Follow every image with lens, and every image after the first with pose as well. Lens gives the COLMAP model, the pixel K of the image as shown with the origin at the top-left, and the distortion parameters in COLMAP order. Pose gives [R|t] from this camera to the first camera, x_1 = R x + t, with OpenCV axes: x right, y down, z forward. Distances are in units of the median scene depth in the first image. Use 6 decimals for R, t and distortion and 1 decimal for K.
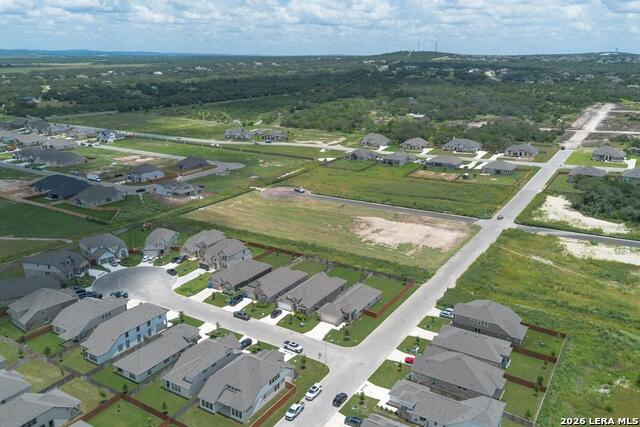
lens RADIAL K [[537.9, 0, 320.0], [0, 537.9, 213.5], [0, 0, 1]] dist [0.098884, -0.127261]
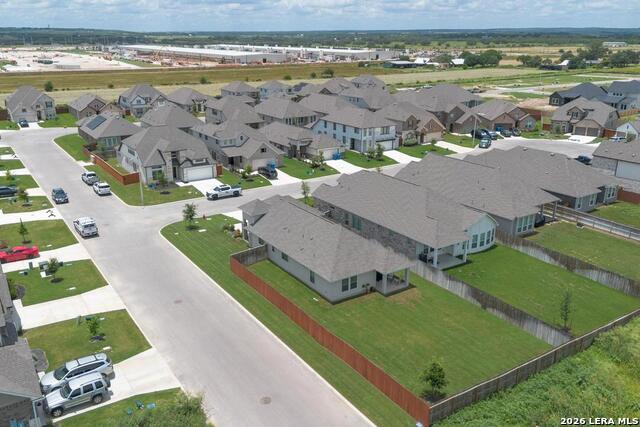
lens RADIAL K [[537.9, 0, 320.0], [0, 537.9, 213.5], [0, 0, 1]] dist [0.098884, -0.127261]
pose [[-0.412597, 0.285719, -0.864944, 0.270616], [-0.259507, 0.873318, 0.412276, -0.002259], [0.873166, 0.394563, -0.286182, 0.808685]]
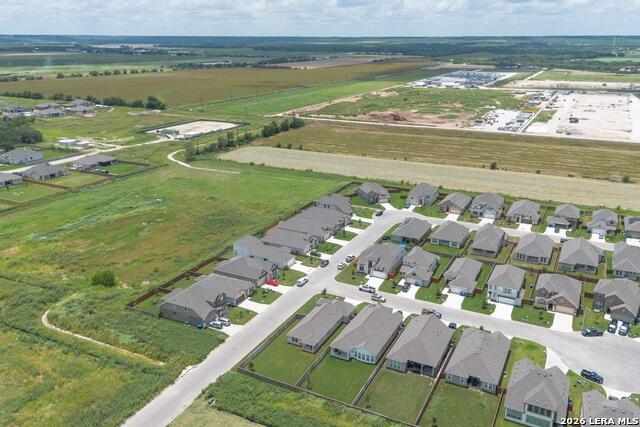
lens RADIAL K [[537.9, 0, 320.0], [0, 537.9, 213.5], [0, 0, 1]] dist [0.098884, -0.127261]
pose [[-0.996139, 0.023839, -0.084497, 0.099160], [-0.028581, 0.821955, 0.568835, -0.371958], [0.083013, 0.569054, -0.818099, 1.205426]]
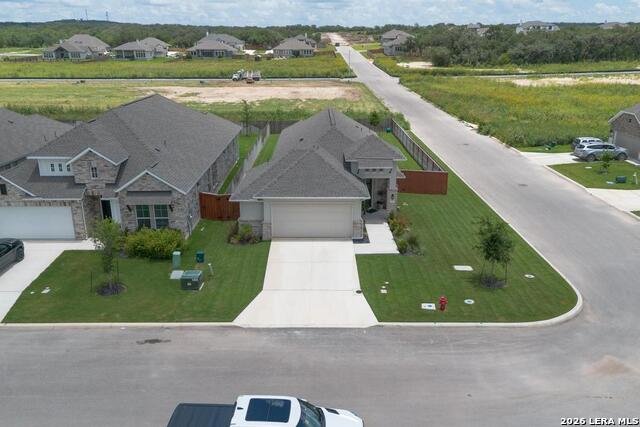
lens RADIAL K [[537.9, 0, 320.0], [0, 537.9, 213.5], [0, 0, 1]] dist [0.098884, -0.127261]
pose [[0.844800, -0.165700, 0.508779, -0.055950], [0.153476, 0.985928, 0.066260, 0.125375], [-0.512599, 0.022109, 0.858343, 0.574847]]
